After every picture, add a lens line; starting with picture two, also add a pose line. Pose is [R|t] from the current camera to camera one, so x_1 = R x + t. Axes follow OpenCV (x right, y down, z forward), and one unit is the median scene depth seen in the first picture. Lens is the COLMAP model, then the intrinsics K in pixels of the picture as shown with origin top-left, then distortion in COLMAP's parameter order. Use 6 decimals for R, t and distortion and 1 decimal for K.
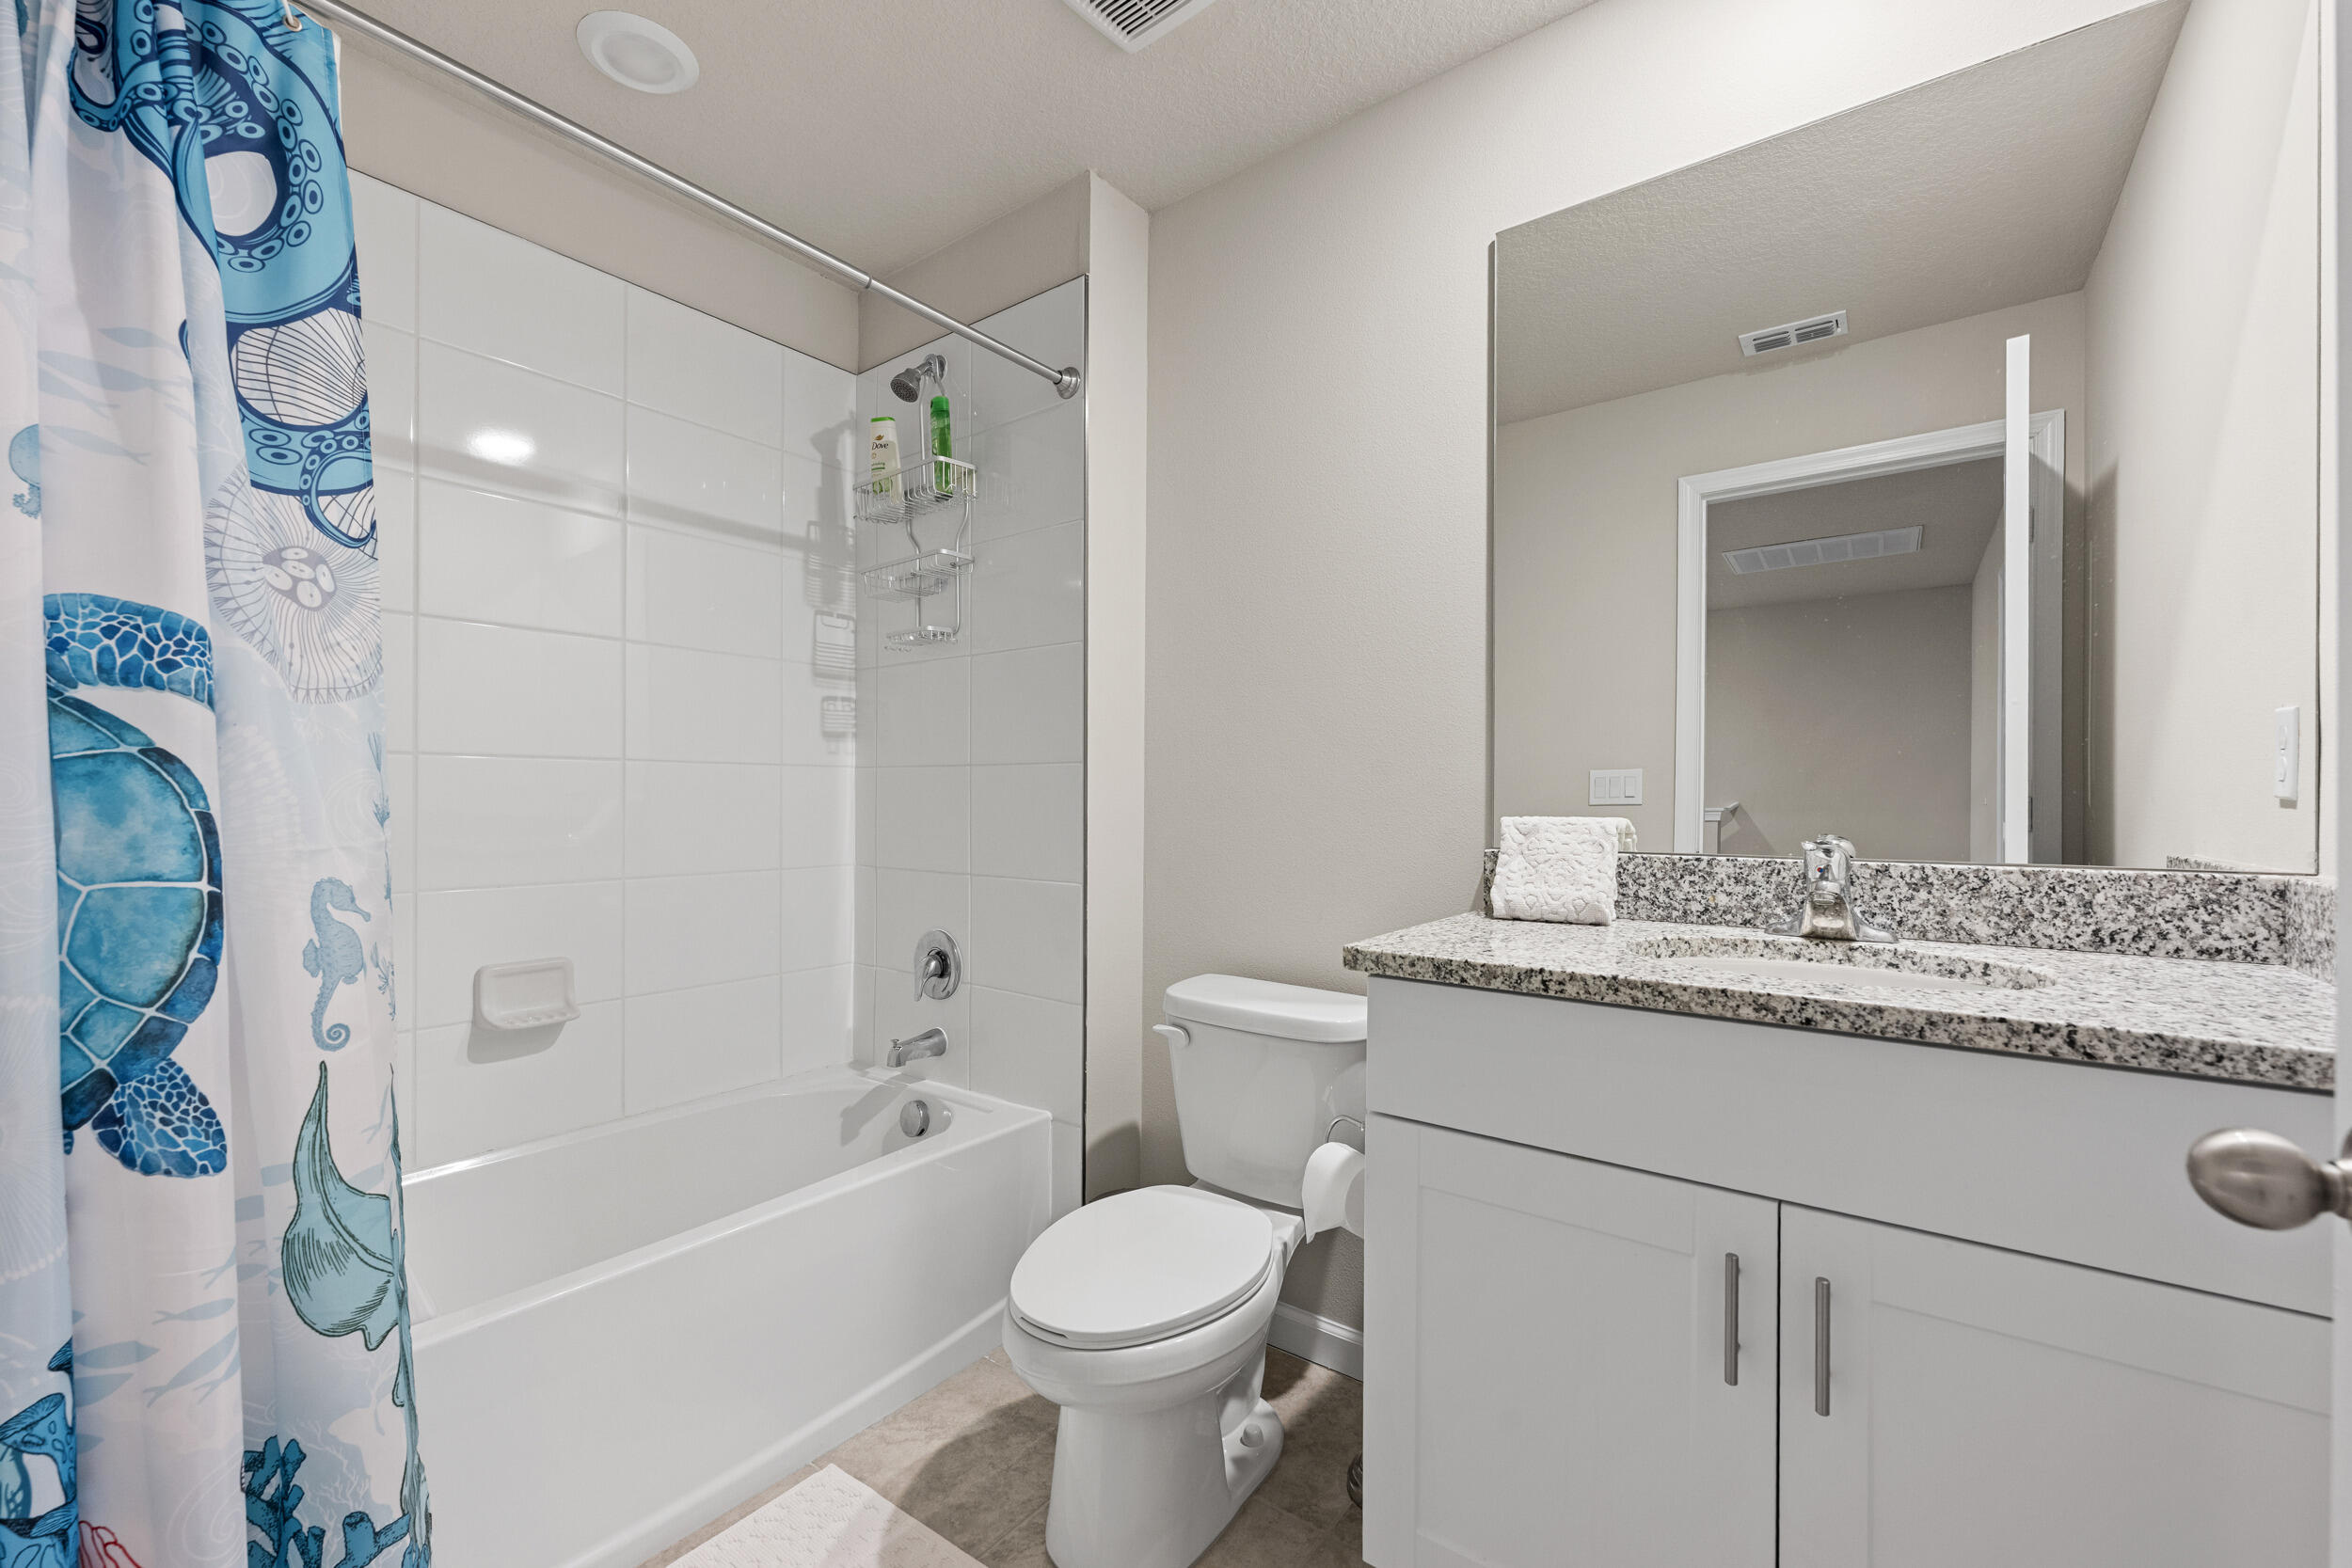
lens RADIAL K [[958.7, 0, 1169.8], [0, 958.7, 801.0], [0, 0, 1]] dist [-0.001144, -0.000431]
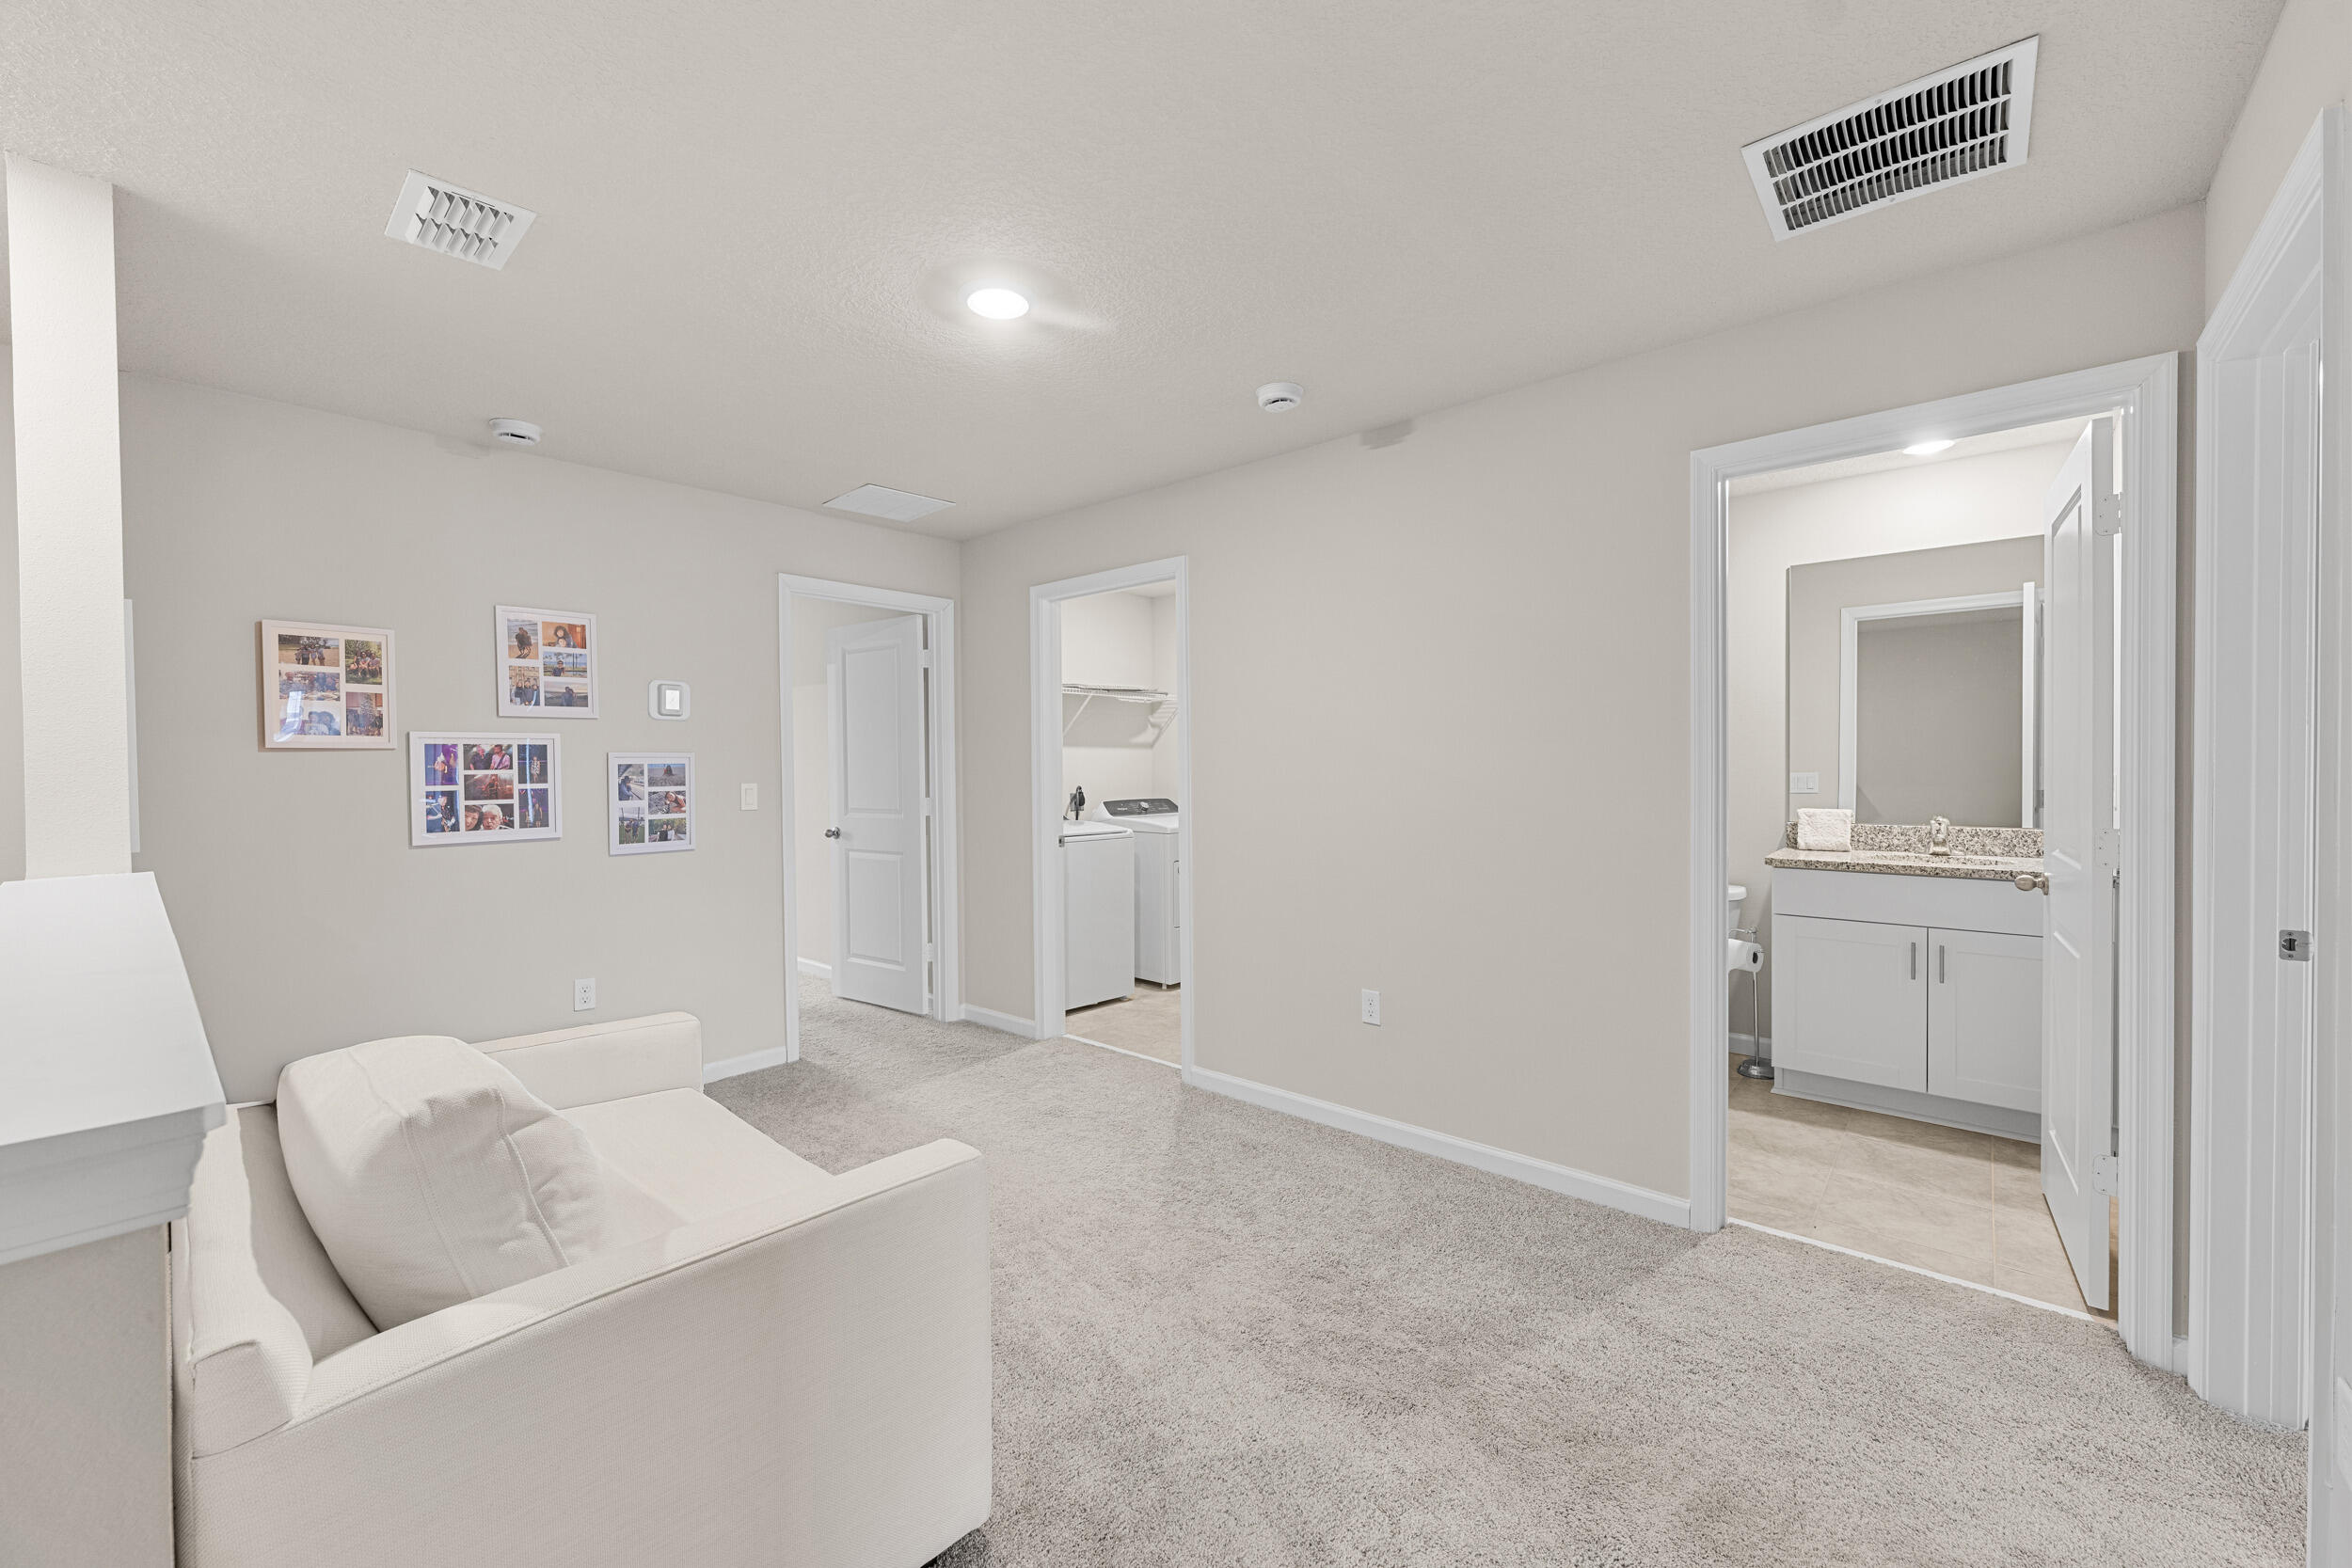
lens RADIAL K [[925.4, 0, 1172.9], [0, 925.4, 777.6], [0, 0, 1]] dist [0.000238, 0.000186]
pose [[0.997381, -0.008972, -0.071772, -1.788857], [0.009900, 0.999872, 0.012584, -0.182515], [0.071650, -0.013262, 0.997342, -2.455392]]
